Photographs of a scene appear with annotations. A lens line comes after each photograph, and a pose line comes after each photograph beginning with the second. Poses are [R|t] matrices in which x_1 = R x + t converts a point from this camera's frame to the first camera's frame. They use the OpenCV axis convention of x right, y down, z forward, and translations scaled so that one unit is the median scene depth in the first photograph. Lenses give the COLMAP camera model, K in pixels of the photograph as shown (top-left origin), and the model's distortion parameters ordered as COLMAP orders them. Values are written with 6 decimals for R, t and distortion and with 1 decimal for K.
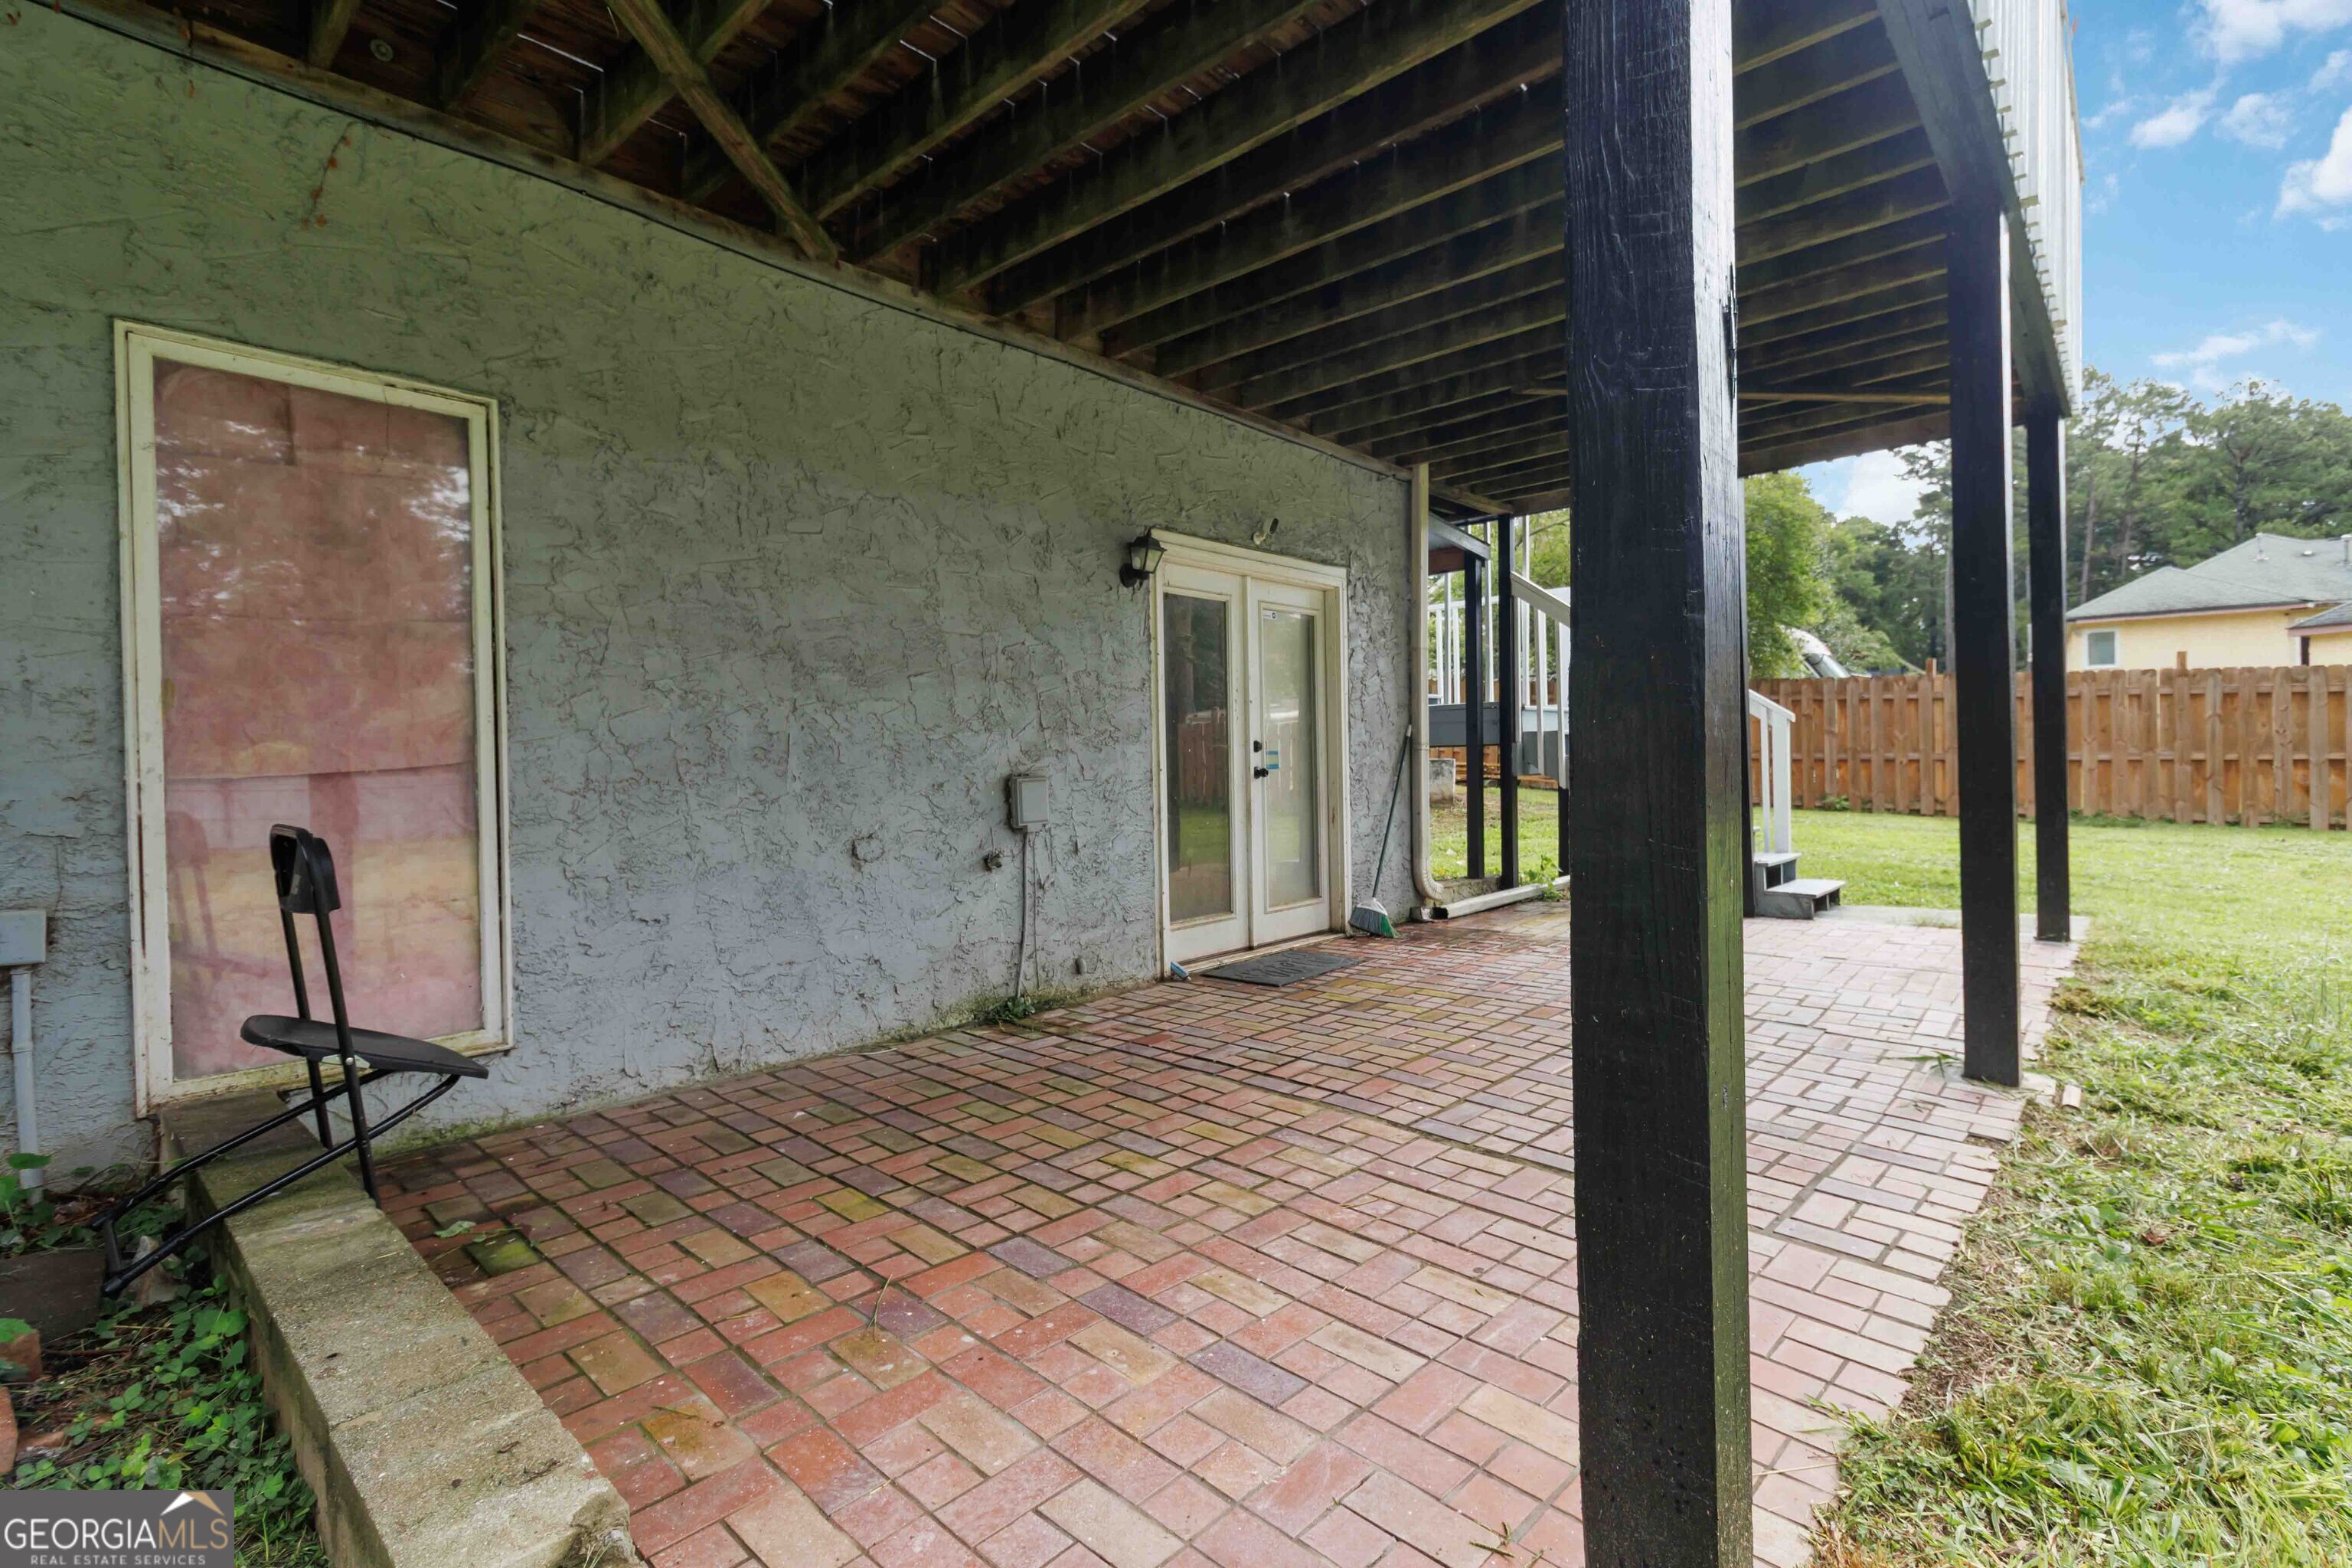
lens RADIAL K [[1073.1, 0, 1181.6], [0, 1073.1, 759.7], [0, 0, 1]] dist [-0.000788, 0.000100]
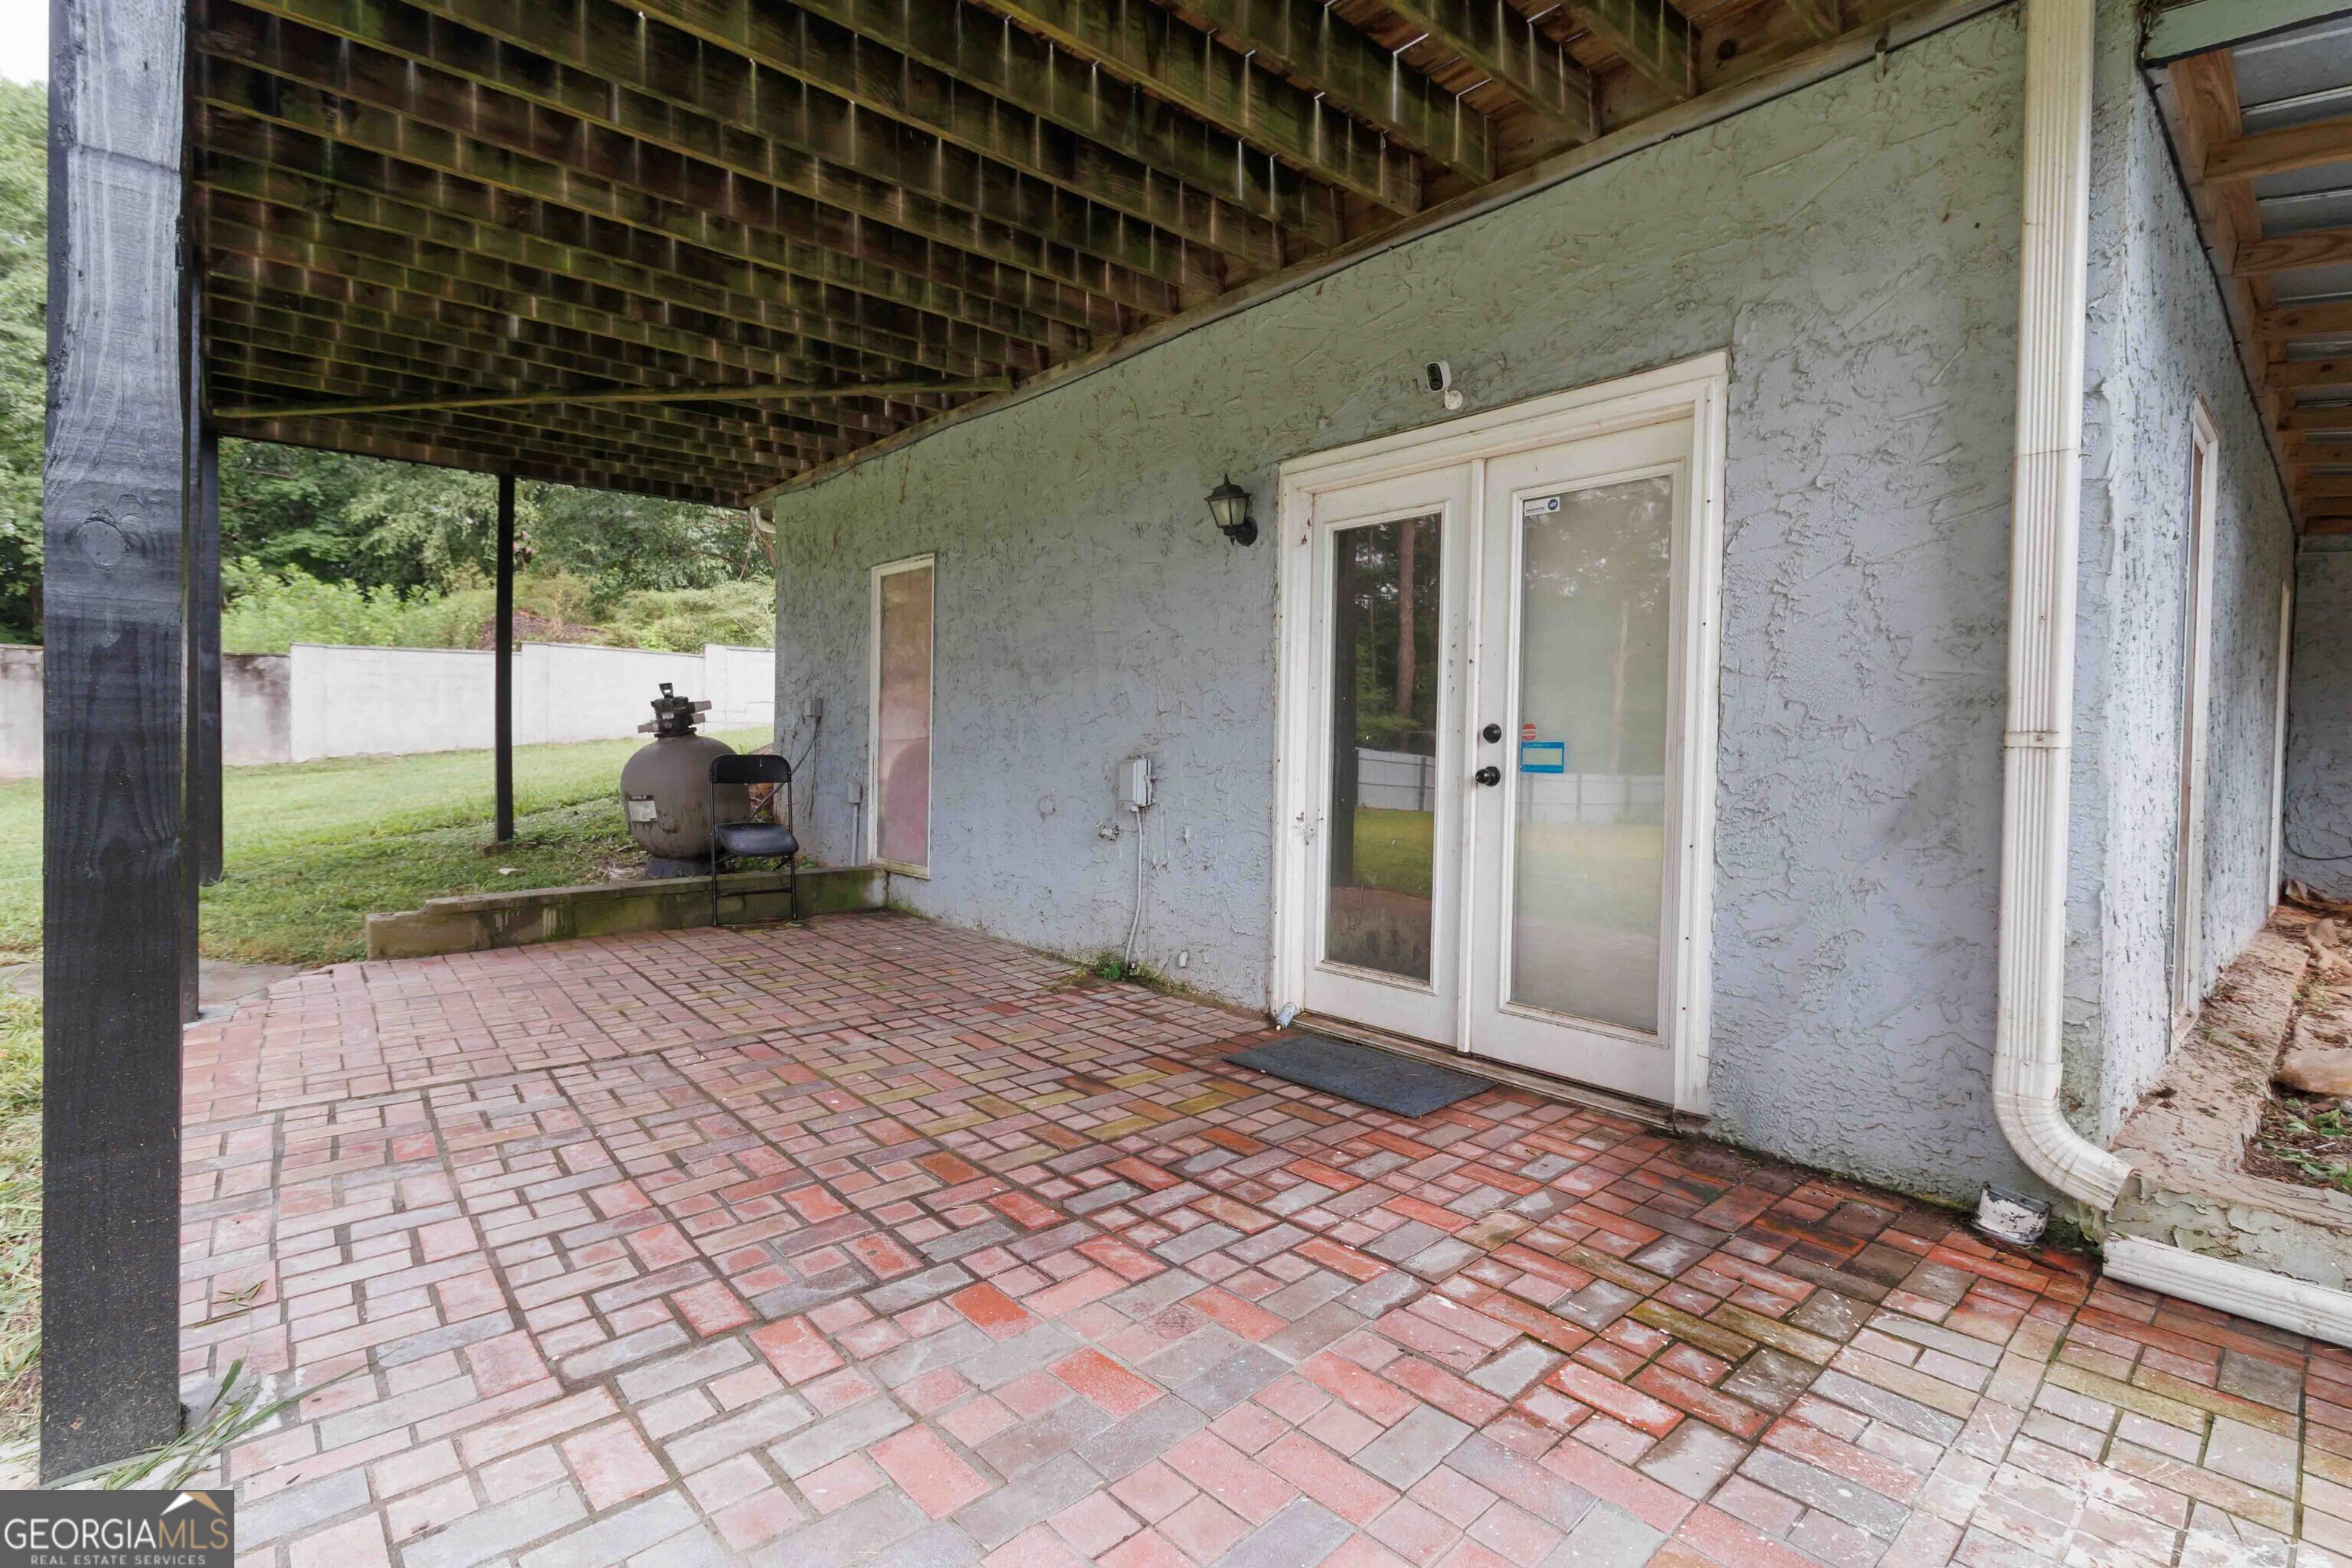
lens RADIAL K [[1058.7, 0, 1181.3], [0, 1058.7, 750.4], [0, 0, 1]] dist [0.000937, 0.000125]
pose [[-0.093205, 0.021119, -0.995423, 0.862314], [-0.020695, 0.999518, 0.023144, -0.016637], [0.995432, 0.022757, -0.092723, 1.109639]]
